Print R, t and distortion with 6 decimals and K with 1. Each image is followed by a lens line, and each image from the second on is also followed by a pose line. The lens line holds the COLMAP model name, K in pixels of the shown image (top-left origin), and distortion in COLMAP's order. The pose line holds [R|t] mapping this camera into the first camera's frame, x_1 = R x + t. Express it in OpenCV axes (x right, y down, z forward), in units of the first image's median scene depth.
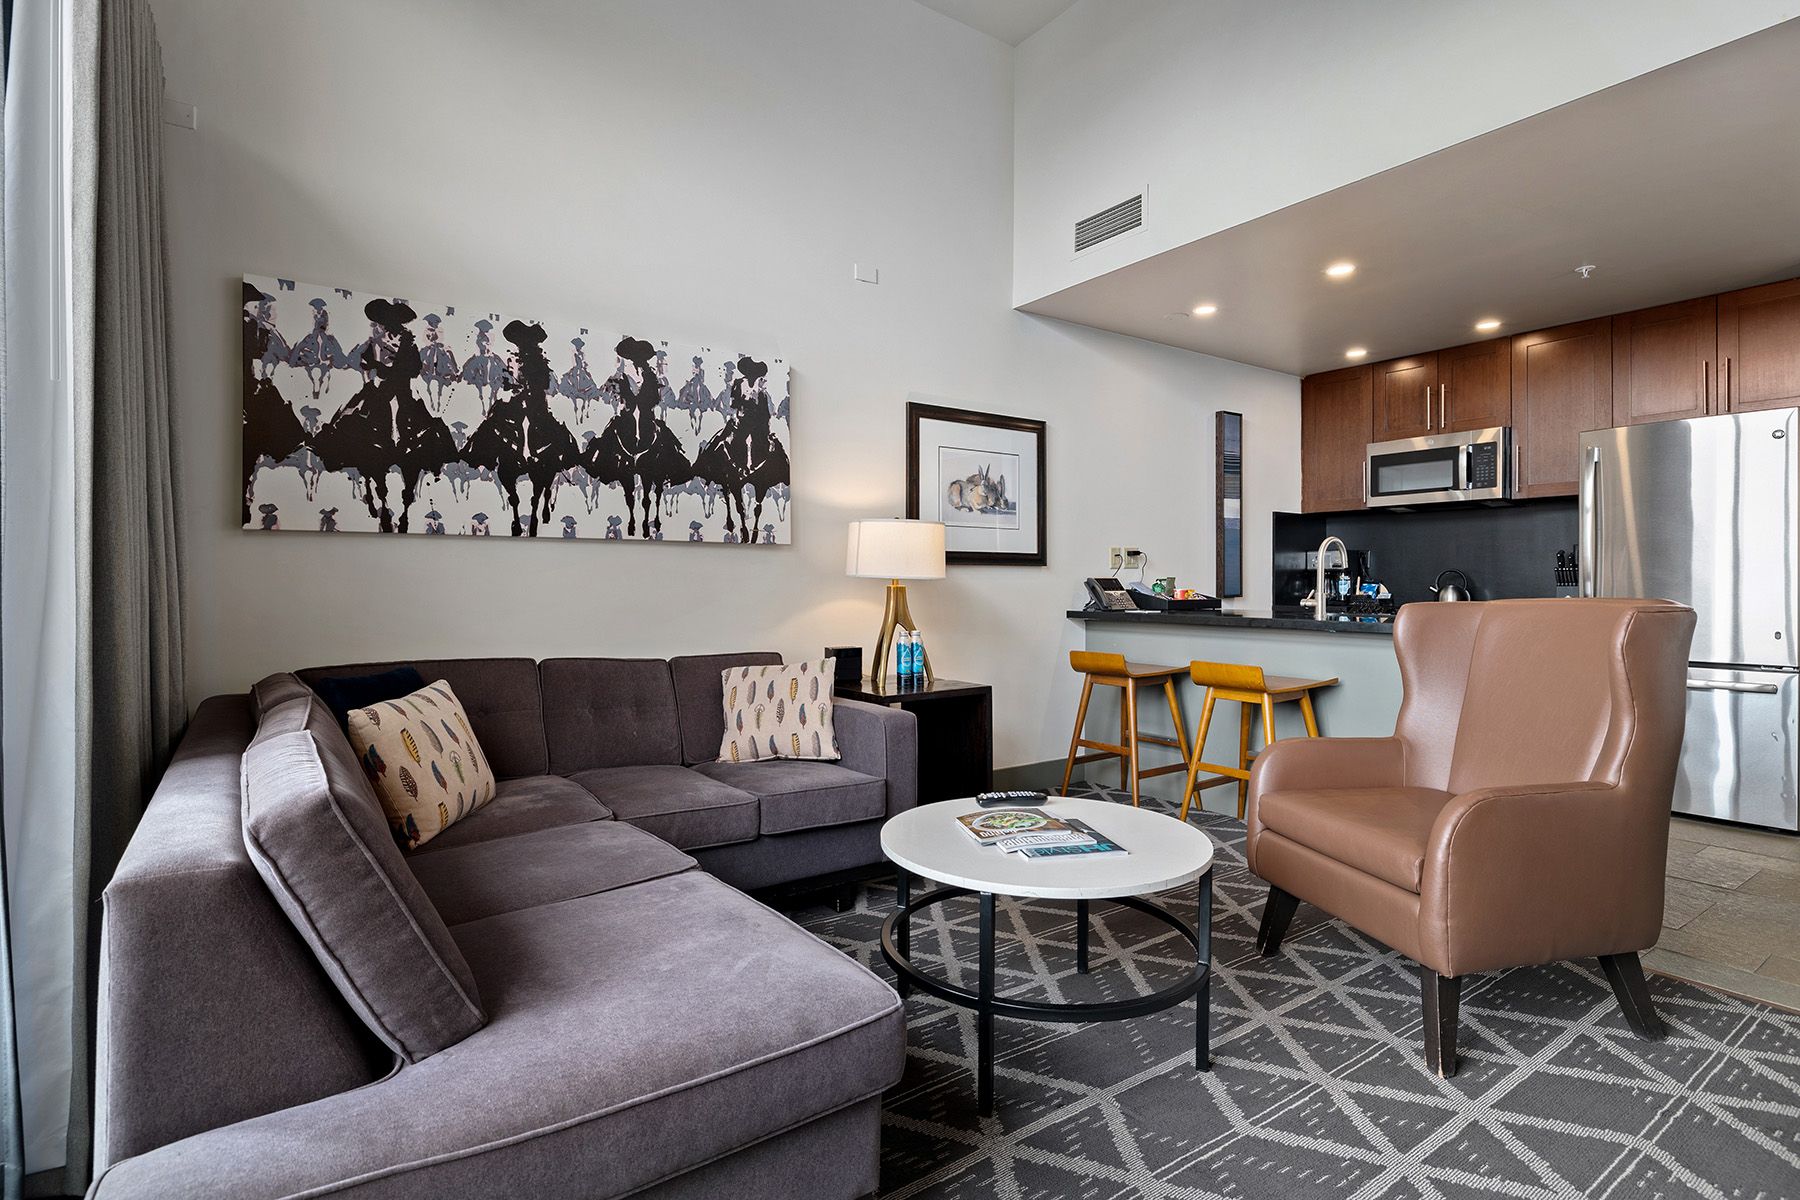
lens RADIAL K [[921.5, 0, 891.2], [0, 921.5, 576.8], [0, 0, 1]] dist [0.002687, 0.000125]
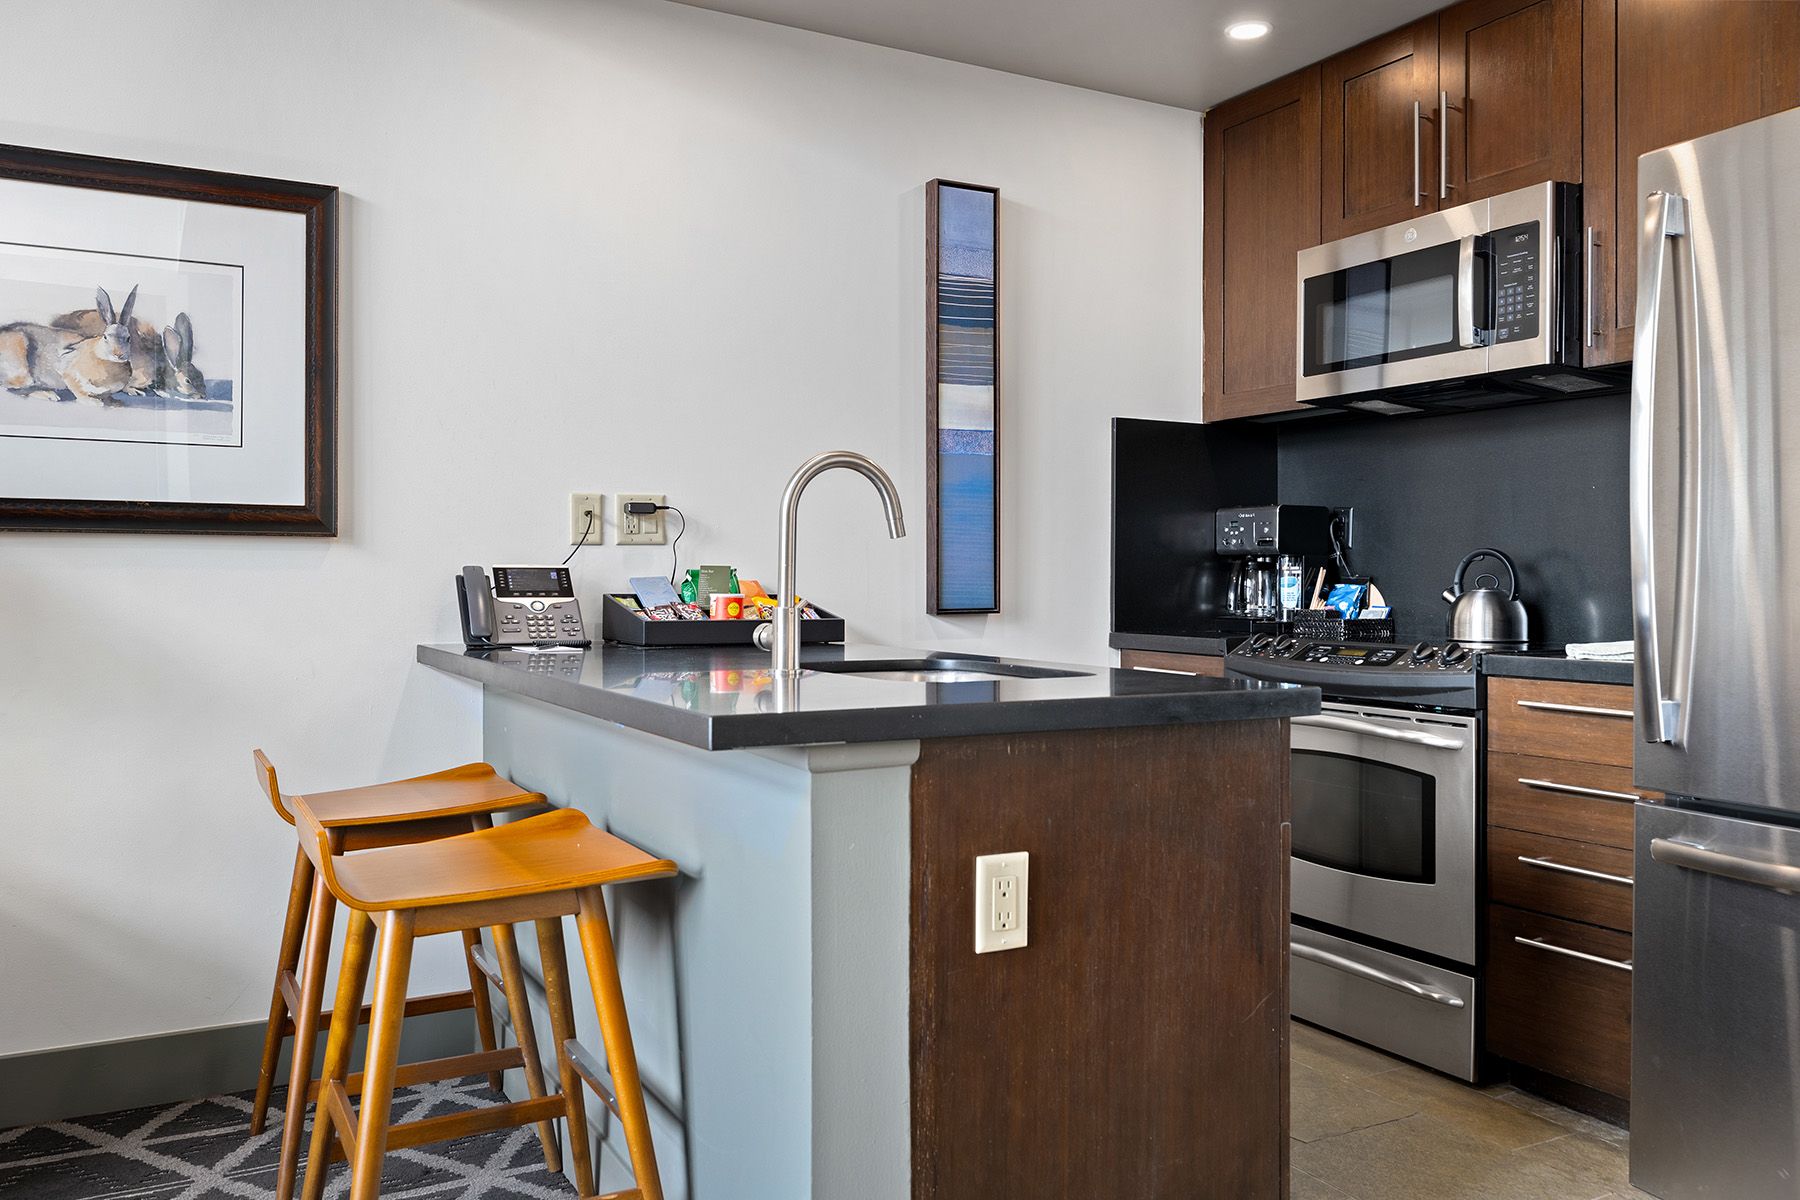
lens RADIAL K [[1404.2, 0, 897.5], [0, 1404.2, 576.6], [0, 0, 1]] dist [0.007861, -0.000117]
pose [[0.991312, 0.005142, -0.131434, 0.462571], [-0.004477, 0.999976, 0.005353, 0.001677], [0.131458, -0.004718, 0.991311, 0.375695]]
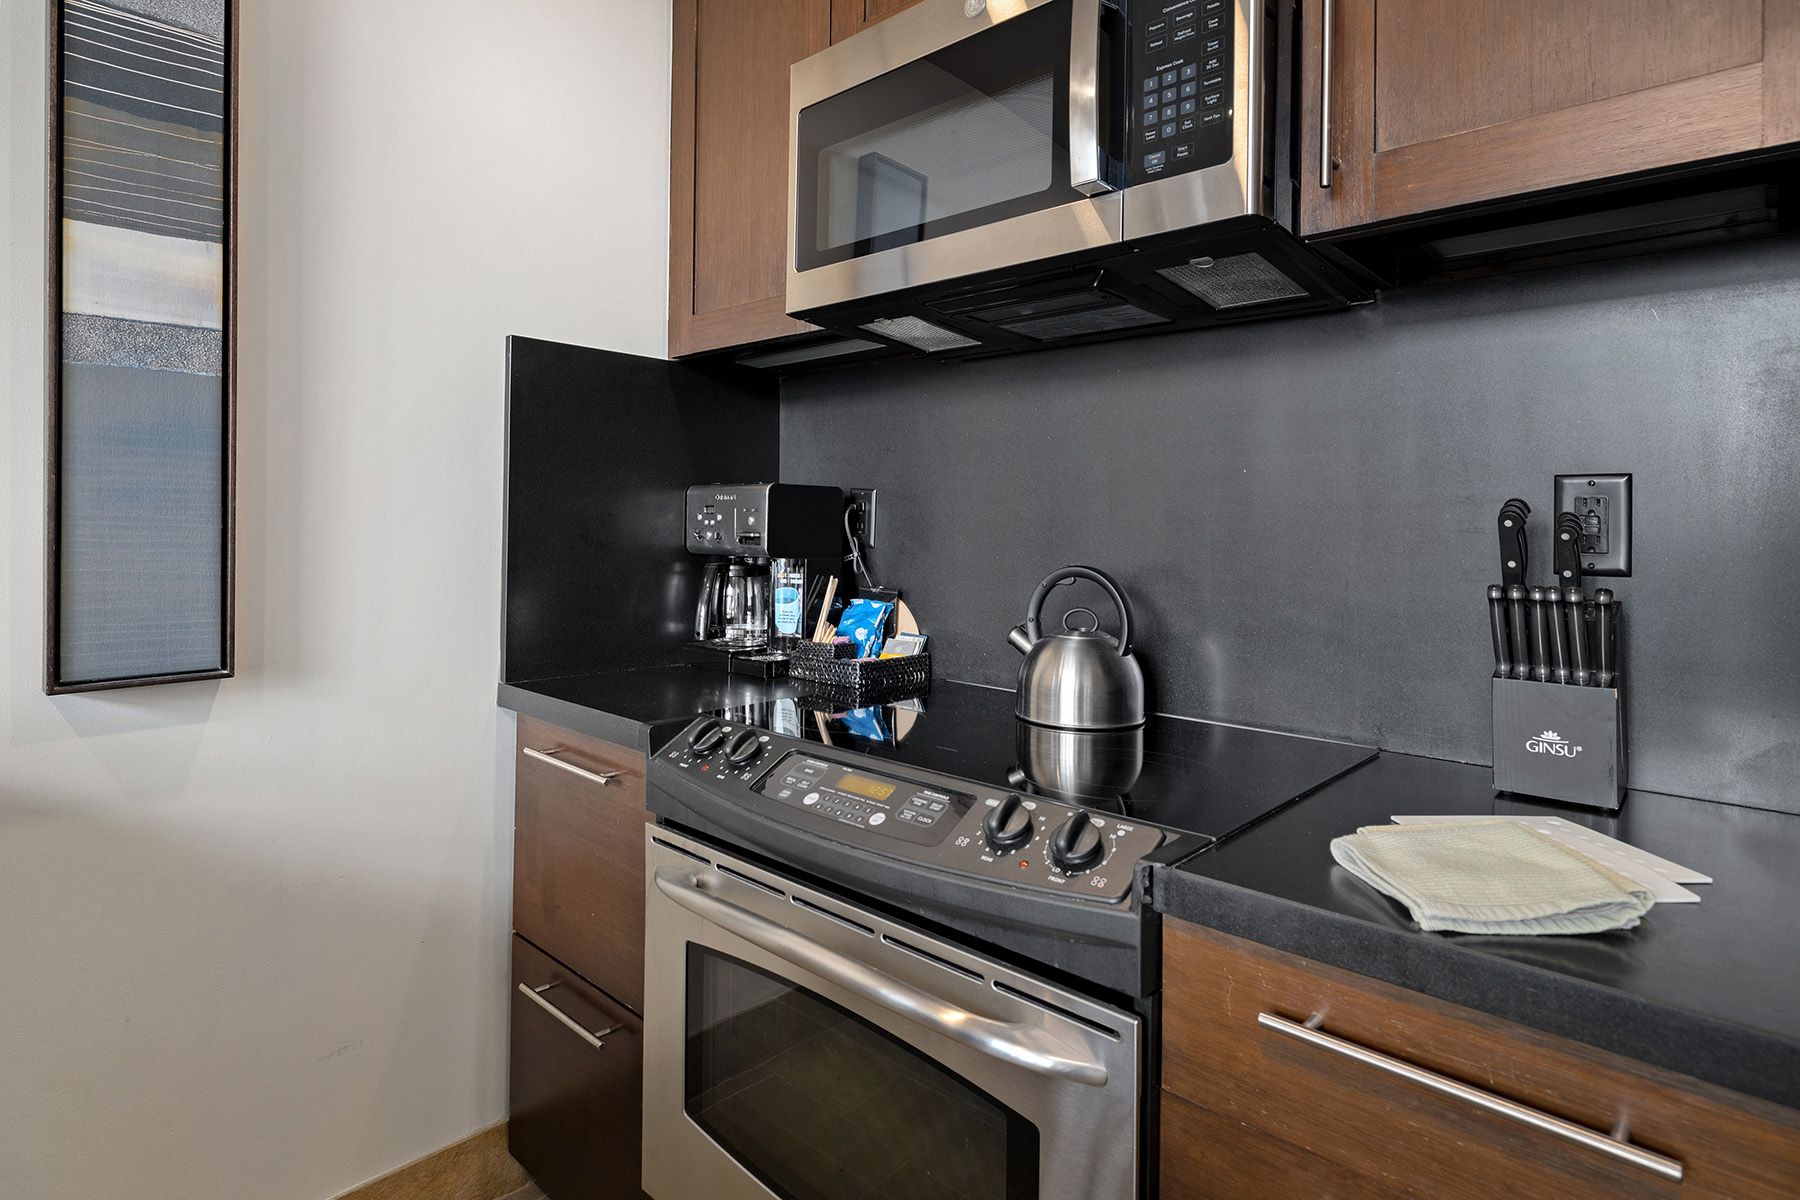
lens RADIAL K [[950.4, 0, 904.2], [0, 950.4, 520.1], [0, 0, 1]] dist [-0.001020, -0.000184]
pose [[0.979692, 0.016317, 0.199845, 0.546235], [-0.016910, 0.999856, 0.001262, -0.021951], [-0.199796, -0.004616, 0.979827, 0.811857]]
